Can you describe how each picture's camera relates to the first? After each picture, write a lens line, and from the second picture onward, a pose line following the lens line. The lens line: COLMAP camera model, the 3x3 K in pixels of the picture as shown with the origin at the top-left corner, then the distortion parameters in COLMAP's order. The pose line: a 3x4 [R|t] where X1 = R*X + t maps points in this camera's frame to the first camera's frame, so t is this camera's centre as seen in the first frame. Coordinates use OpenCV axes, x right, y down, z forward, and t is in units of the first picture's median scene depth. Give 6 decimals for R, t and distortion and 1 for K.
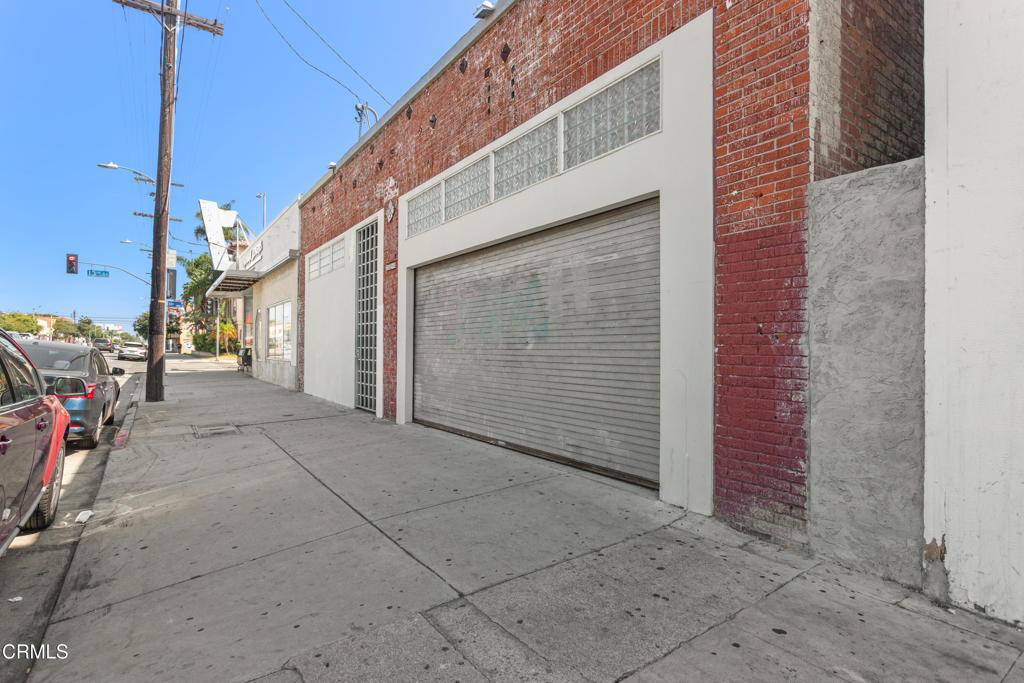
lens RADIAL K [[505.6, 0, 505.7], [0, 505.6, 343.3], [0, 0, 1]] dist [-0.003812, 0.001600]
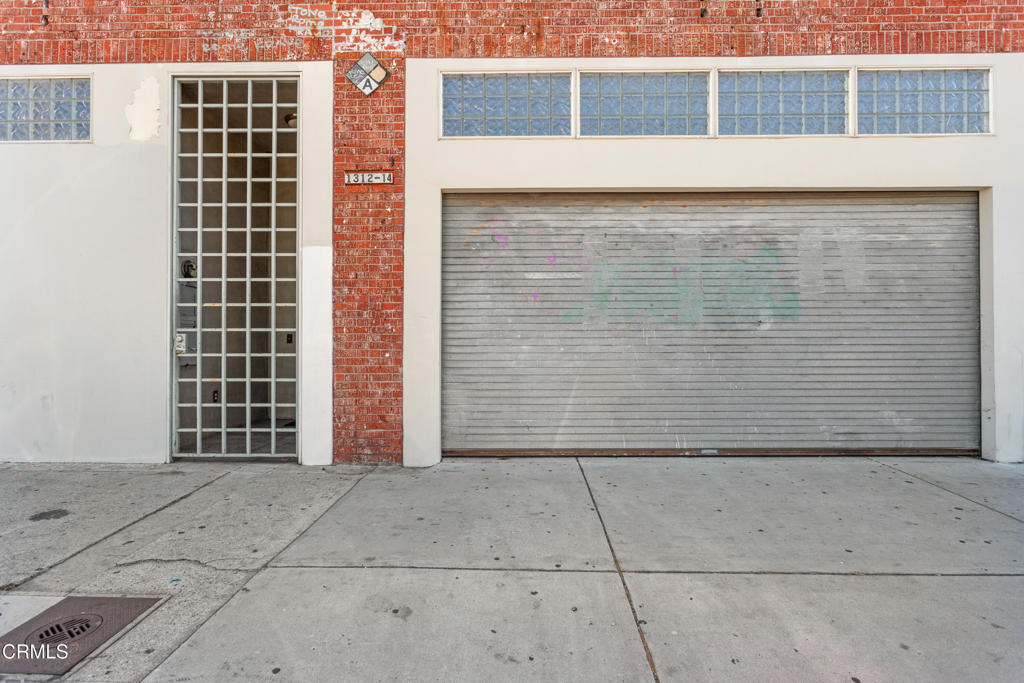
lens RADIAL K [[505.6, 0, 509.1], [0, 505.6, 335.8], [0, 0, 1]] dist [-0.003812, 0.001600]
pose [[0.586979, -0.001717, 0.809600, -0.914964], [-0.004217, 0.999978, 0.005178, 0.019580], [-0.809591, -0.006454, 0.586959, 0.894422]]
